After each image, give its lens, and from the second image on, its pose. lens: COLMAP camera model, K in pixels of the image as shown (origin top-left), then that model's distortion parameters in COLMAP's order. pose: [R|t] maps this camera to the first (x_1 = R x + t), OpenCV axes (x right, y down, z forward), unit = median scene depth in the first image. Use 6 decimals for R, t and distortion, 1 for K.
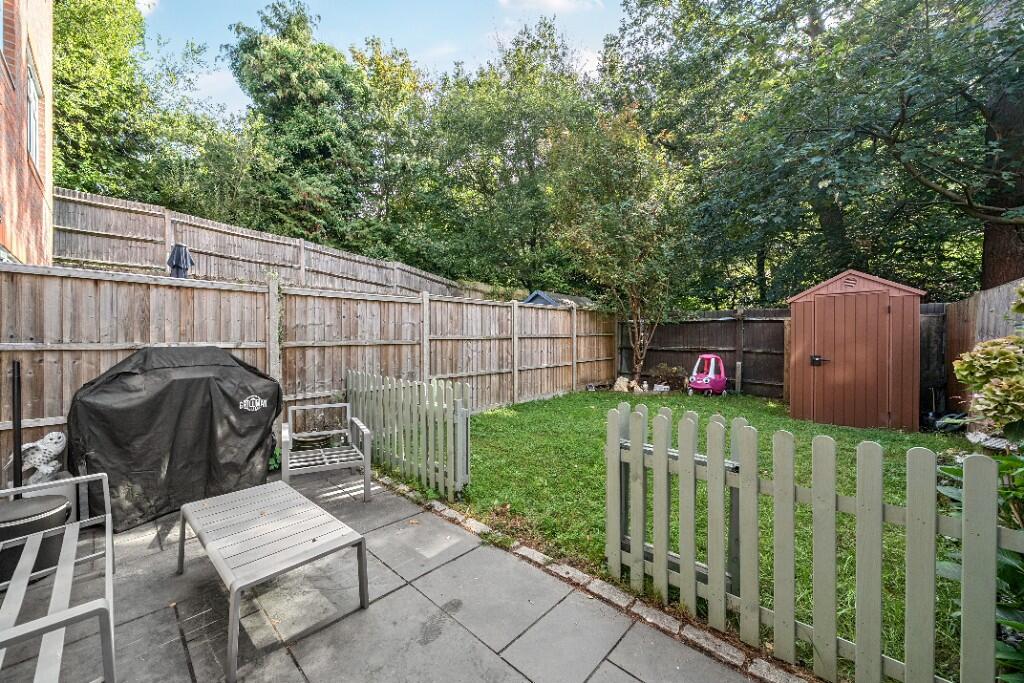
lens RADIAL K [[352.5, 0, 509.2], [0, 352.5, 336.7], [0, 0, 1]] dist [-0.012649, 0.000010]
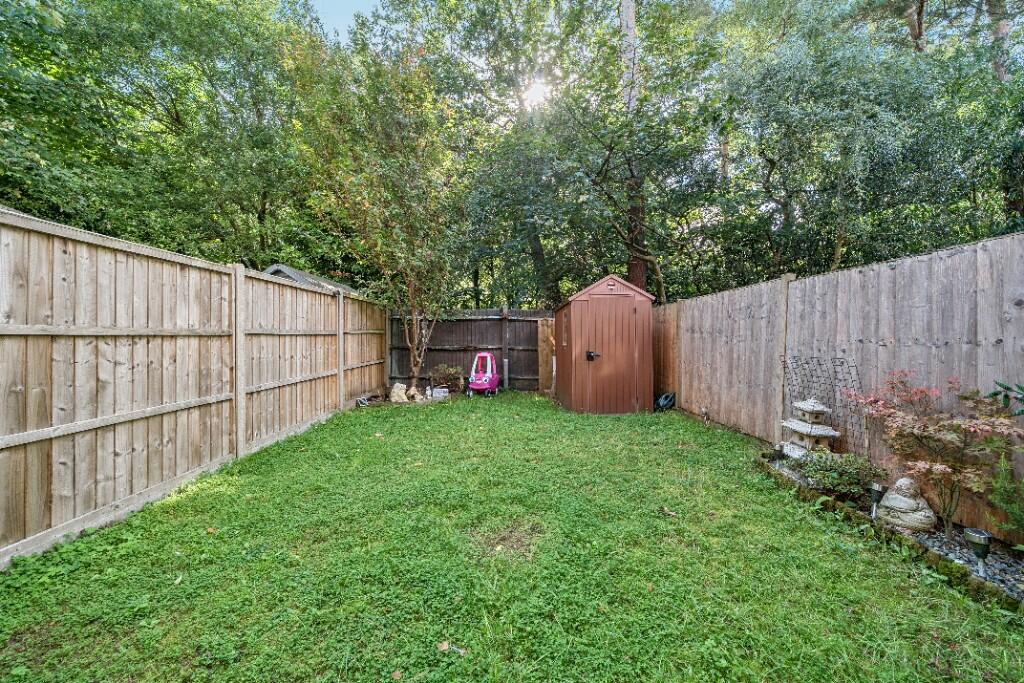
lens RADIAL K [[352.5, 0, 509.2], [0, 352.5, 336.7], [0, 0, 1]] dist [-0.012649, 0.000010]
pose [[0.771250, -0.001844, 0.636529, -0.003295], [0.001392, 0.999998, 0.001210, 0.004722], [-0.636530, -0.000047, 0.771252, 0.211642]]
